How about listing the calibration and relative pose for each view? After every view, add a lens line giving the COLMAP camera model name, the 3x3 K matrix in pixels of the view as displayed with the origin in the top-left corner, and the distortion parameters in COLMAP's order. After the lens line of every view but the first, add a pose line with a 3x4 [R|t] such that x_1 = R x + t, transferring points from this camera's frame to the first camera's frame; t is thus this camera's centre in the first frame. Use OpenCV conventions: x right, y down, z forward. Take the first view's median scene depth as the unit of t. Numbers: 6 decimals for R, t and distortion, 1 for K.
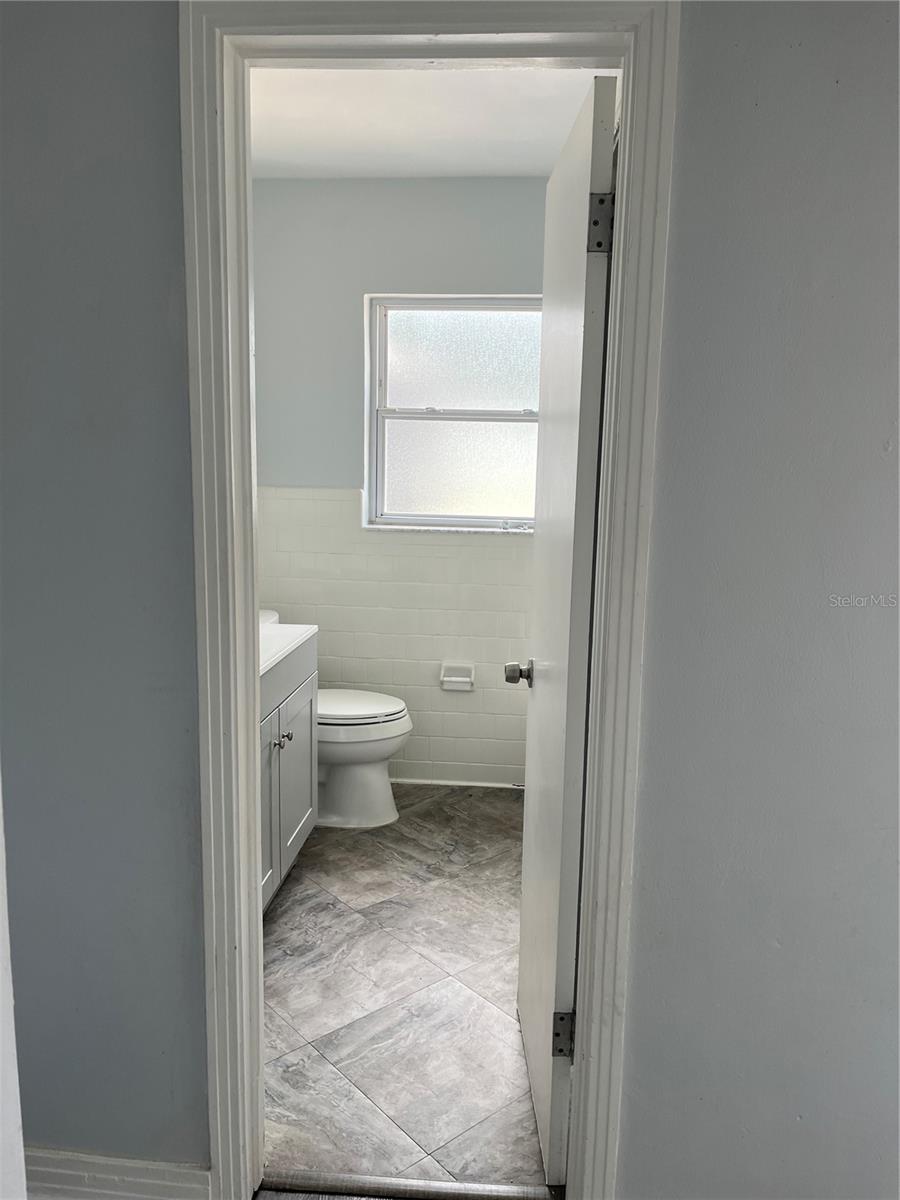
lens RADIAL K [[911.2, 0, 452.0], [0, 911.2, 596.2], [0, 0, 1]] dist [0.070202, -0.094782]
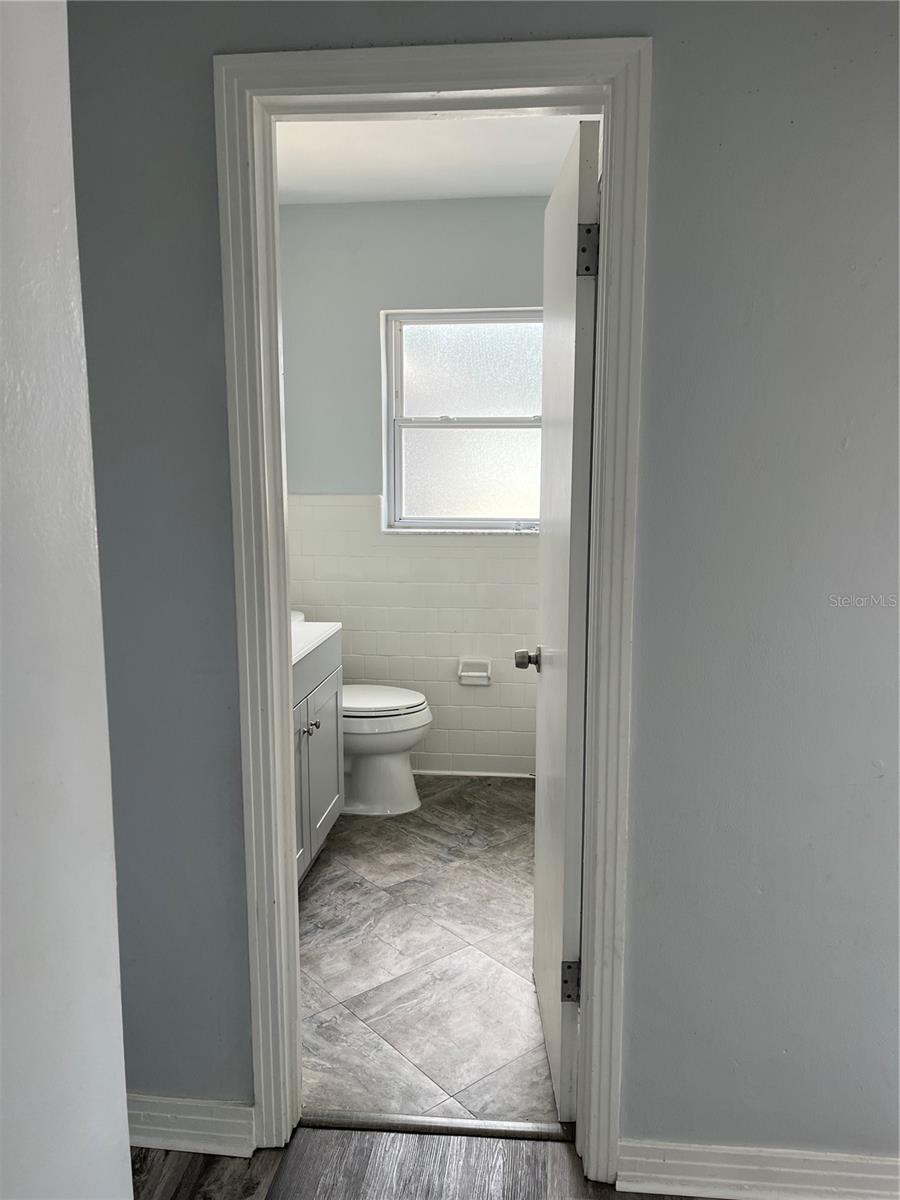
lens RADIAL K [[911.2, 0, 453.9], [0, 911.2, 594.6], [0, 0, 1]] dist [0.070202, -0.094782]
pose [[0.999628, -0.017442, -0.020962, 0.006926], [0.017233, 0.999800, -0.010101, 0.012197], [0.021134, 0.009736, 0.999729, -0.061976]]
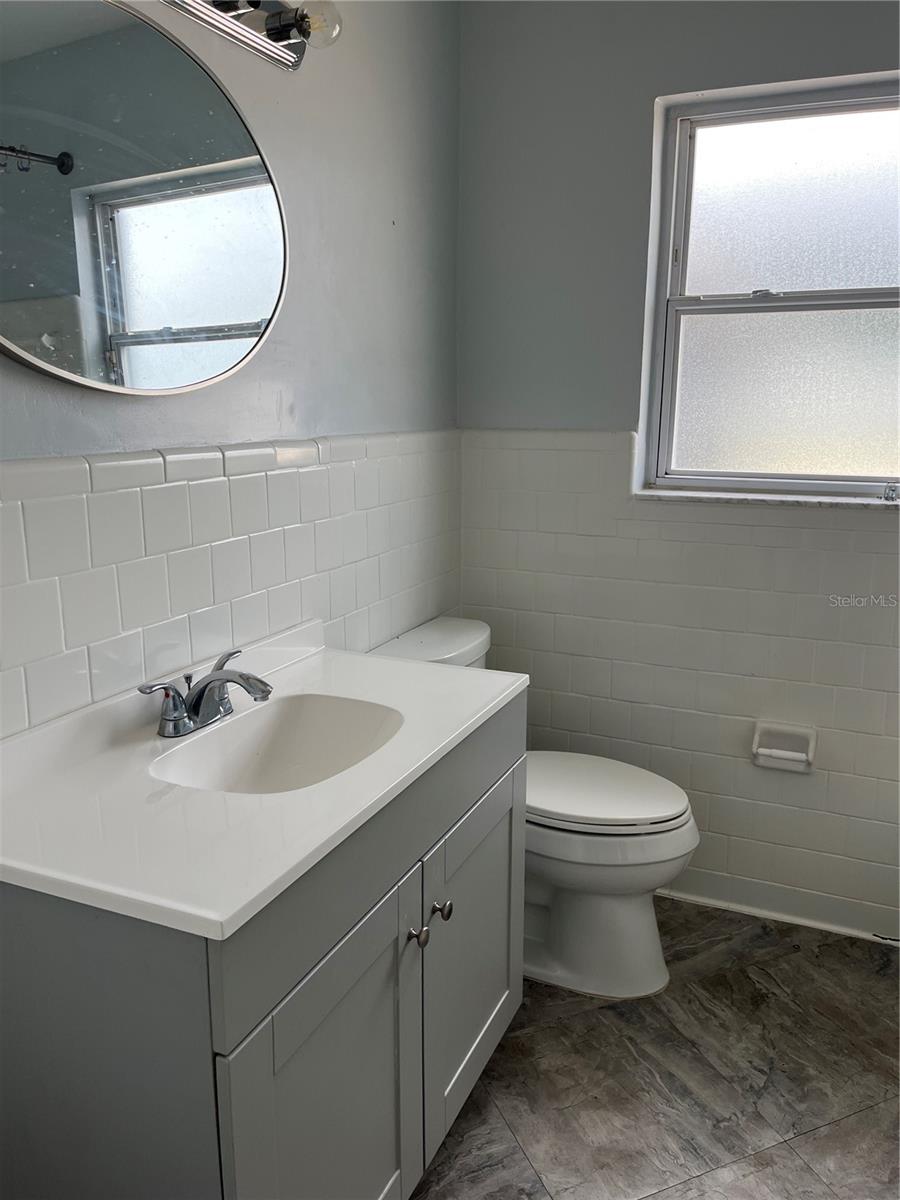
lens RADIAL K [[911.2, 0, 446.8], [0, 911.2, 602.1], [0, 0, 1]] dist [0.070202, -0.094782]
pose [[0.946043, 0.052786, -0.319712, -0.018617], [-0.033681, 0.997317, 0.064999, -0.047297], [0.322285, -0.050724, 0.945283, 0.455418]]
